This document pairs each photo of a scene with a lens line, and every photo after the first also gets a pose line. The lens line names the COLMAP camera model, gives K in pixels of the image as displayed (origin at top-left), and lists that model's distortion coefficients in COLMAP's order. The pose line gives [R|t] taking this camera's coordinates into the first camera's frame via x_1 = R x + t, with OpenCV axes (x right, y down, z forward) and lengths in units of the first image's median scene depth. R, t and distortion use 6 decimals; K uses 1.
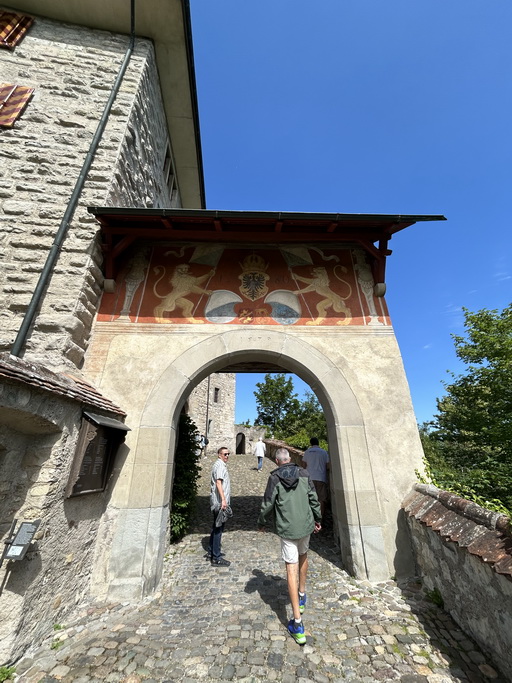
lens RADIAL K [[272.6, 0, 255.6], [0, 272.6, 340.6], [0, 0, 1]] dist [0.000244, -0.000008]
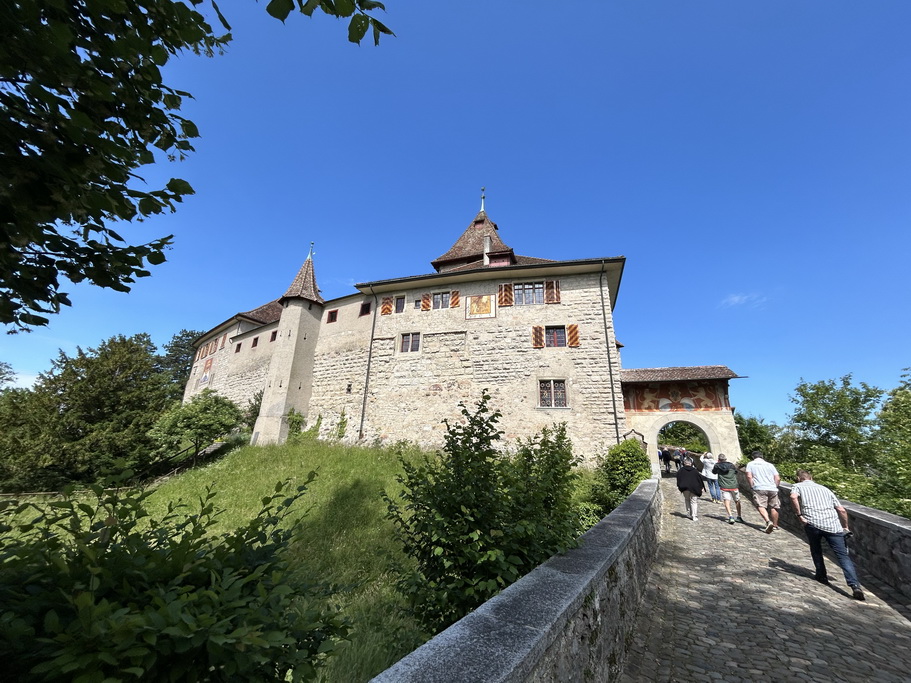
lens RADIAL K [[365.6, 0, 455.8], [0, 365.6, 341.2], [0, 0, 1]] dist [-0.000338, -0.000021]
pose [[0.928621, -0.080301, -0.362235, -0.762181], [0.105445, 0.993160, 0.050151, -1.296847], [0.355730, -0.084767, 0.930737, -3.624280]]
